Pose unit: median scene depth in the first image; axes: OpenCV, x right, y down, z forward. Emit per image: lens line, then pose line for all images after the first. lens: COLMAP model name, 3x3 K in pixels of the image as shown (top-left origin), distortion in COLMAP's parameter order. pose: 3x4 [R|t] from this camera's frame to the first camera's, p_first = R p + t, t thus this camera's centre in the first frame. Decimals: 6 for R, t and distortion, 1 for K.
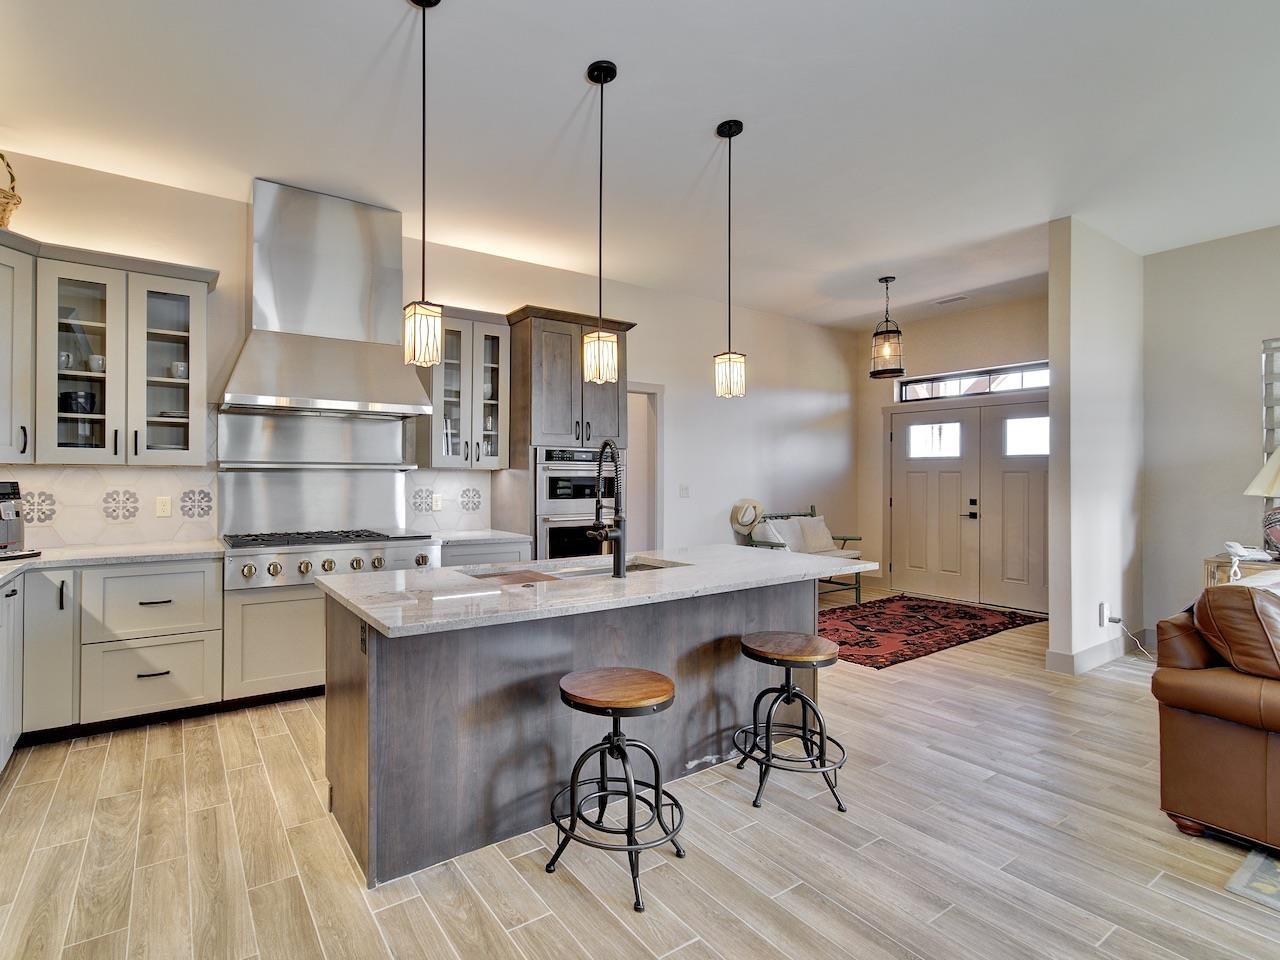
lens RADIAL K [[634.0, 0, 578.1], [0, 634.0, 468.9], [0, 0, 1]] dist [0.000708, 0.001063]
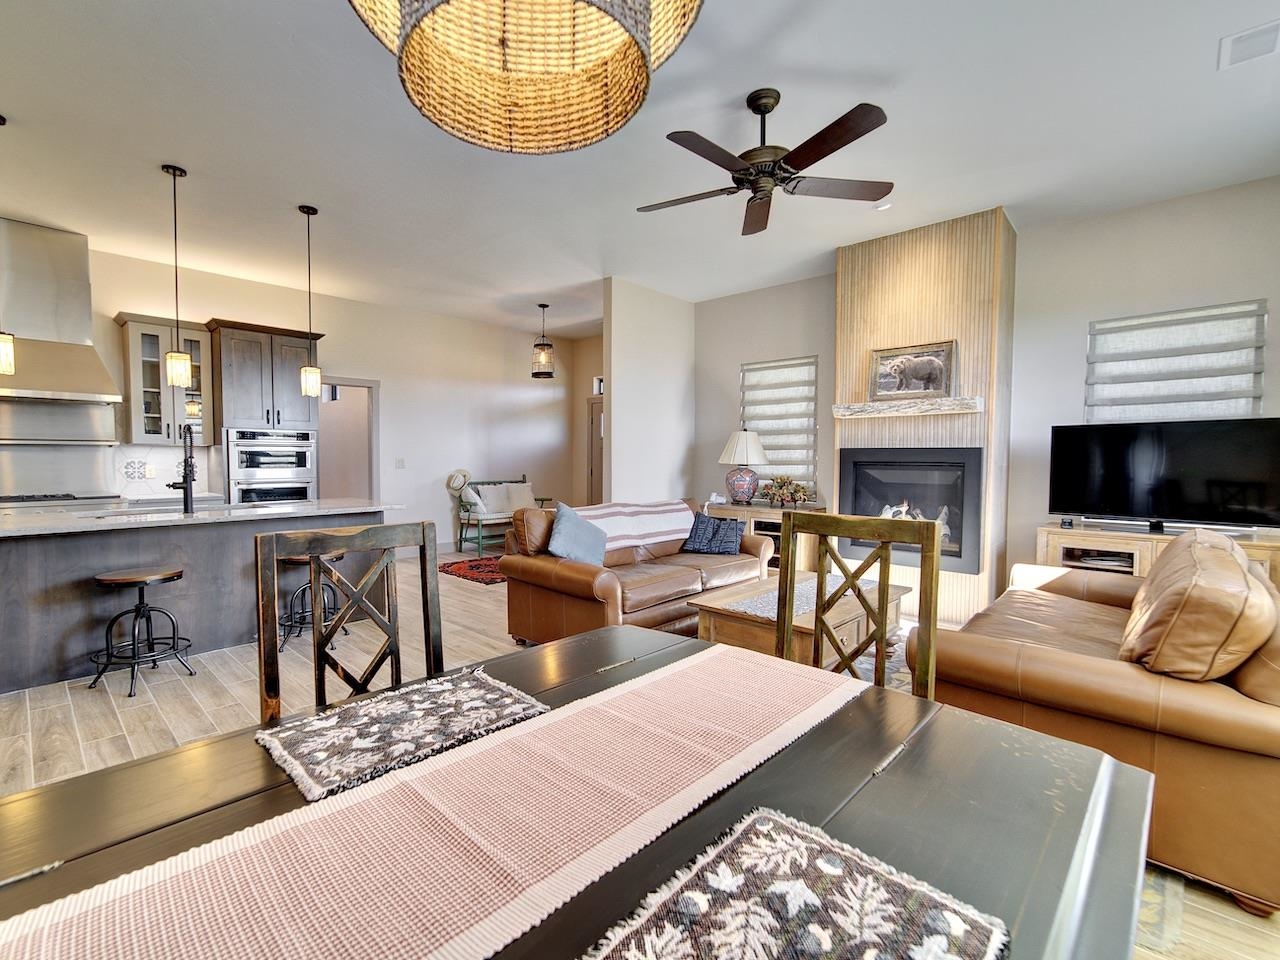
lens RADIAL K [[593.6, 0, 604.5], [0, 593.6, 467.7], [0, 0, 1]] dist [-0.011261, 0.004991]
pose [[0.975333, -0.005817, 0.220660, 0.464963], [-0.001473, 0.999459, 0.032857, 0.006317], [-0.220732, -0.032371, 0.974797, -0.384875]]
